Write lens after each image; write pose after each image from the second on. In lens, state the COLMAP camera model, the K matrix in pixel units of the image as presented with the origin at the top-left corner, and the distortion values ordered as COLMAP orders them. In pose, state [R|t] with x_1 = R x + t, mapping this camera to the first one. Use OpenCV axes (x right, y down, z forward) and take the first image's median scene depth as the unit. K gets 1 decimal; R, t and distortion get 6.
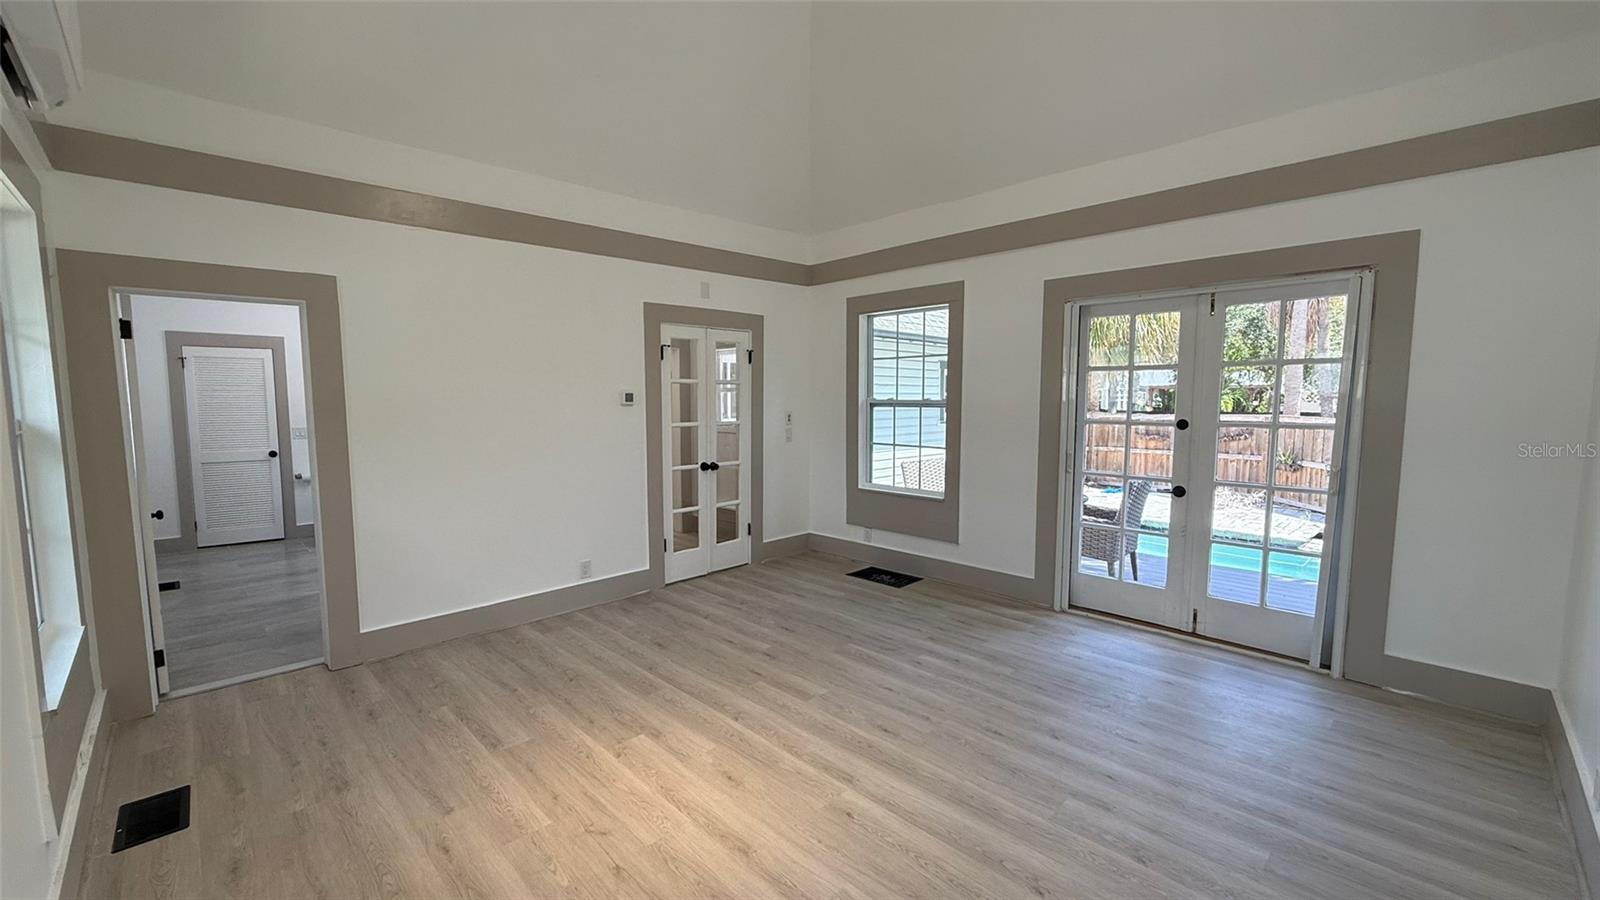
lens RADIAL K [[638.8, 0, 797.3], [0, 638.8, 451.4], [0, 0, 1]] dist [-0.000336, -0.000133]
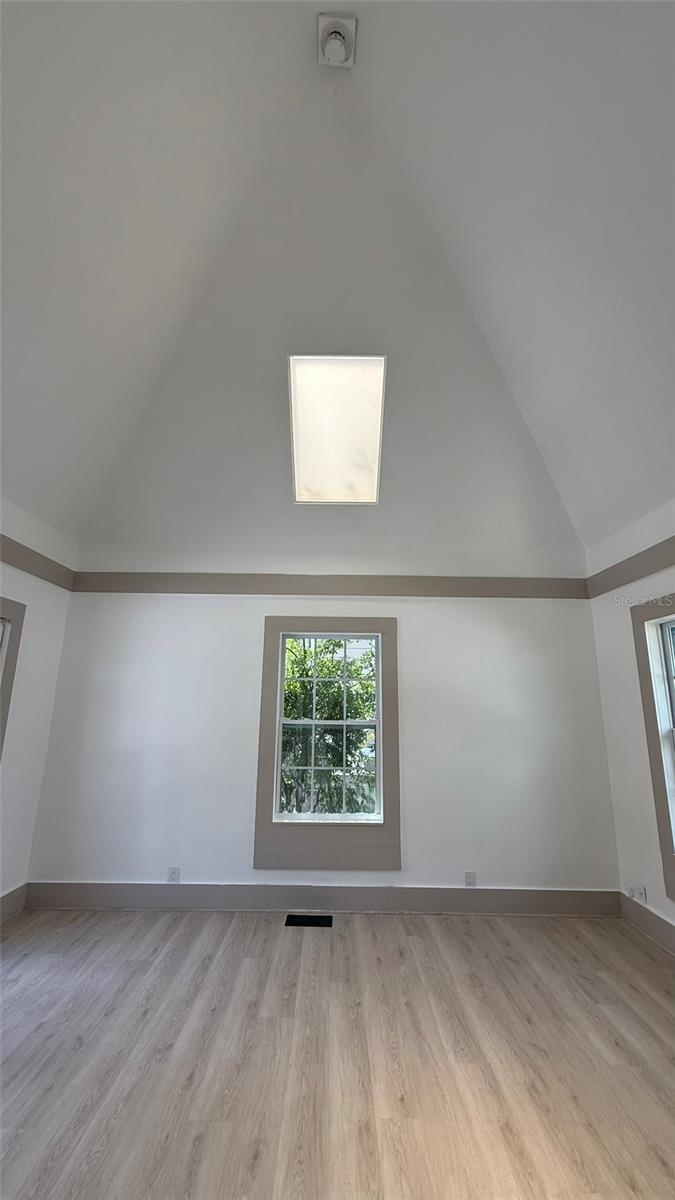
lens RADIAL K [[479.1, 0, 337.5], [0, 479.1, 596.1], [0, 0, 1]] dist [-0.000336, -0.000133]
pose [[-0.722997, 0.149775, 0.674420, -0.539285], [0.049839, 0.984981, -0.165316, -0.171923], [-0.689051, -0.085911, -0.719603, 1.763206]]
